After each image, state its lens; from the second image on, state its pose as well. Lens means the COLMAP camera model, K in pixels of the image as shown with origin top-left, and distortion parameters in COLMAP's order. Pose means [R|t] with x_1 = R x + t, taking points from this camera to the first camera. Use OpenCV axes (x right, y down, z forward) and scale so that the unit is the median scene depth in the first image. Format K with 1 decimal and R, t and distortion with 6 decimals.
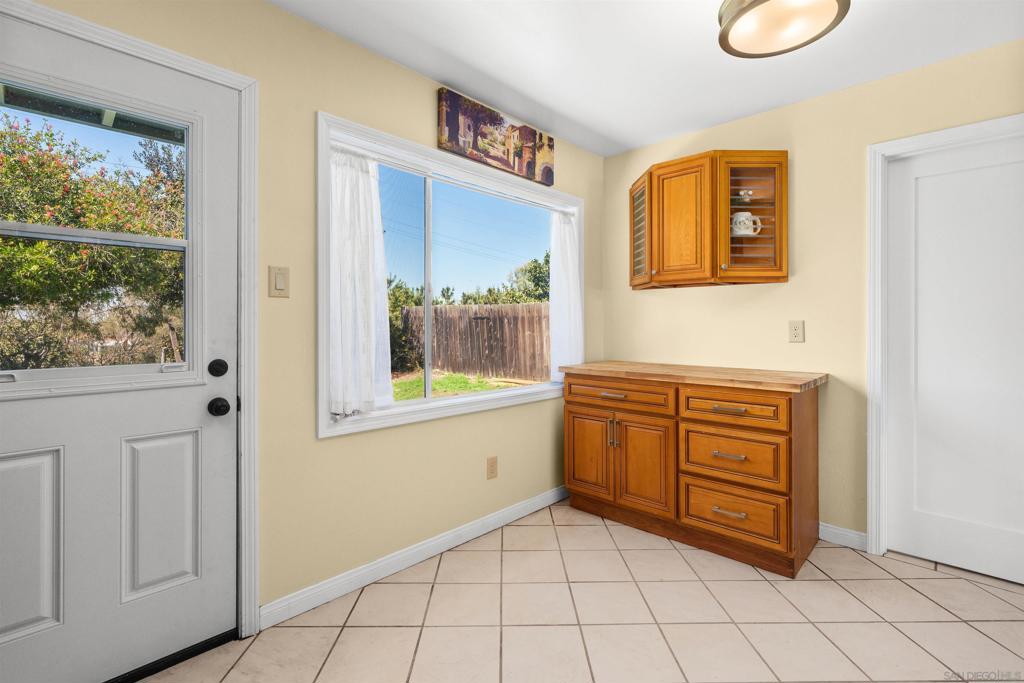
lens RADIAL K [[470.1, 0, 508.7], [0, 470.1, 324.8], [0, 0, 1]] dist [0.001702, -0.000044]
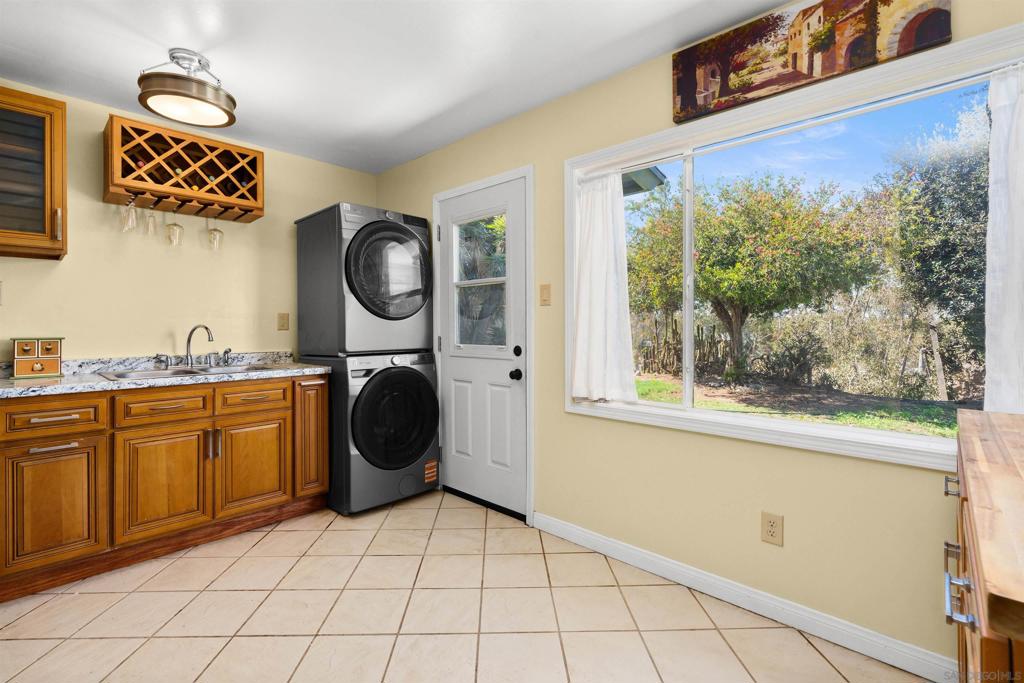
lens RADIAL K [[470.1, 0, 508.7], [0, 470.1, 324.8], [0, 0, 1]] dist [0.001702, -0.000044]
pose [[0.009650, -0.002241, -0.999951, 0.692809], [0.005589, 0.999982, -0.002187, 0.001728], [0.999938, -0.005567, 0.009662, 0.638408]]
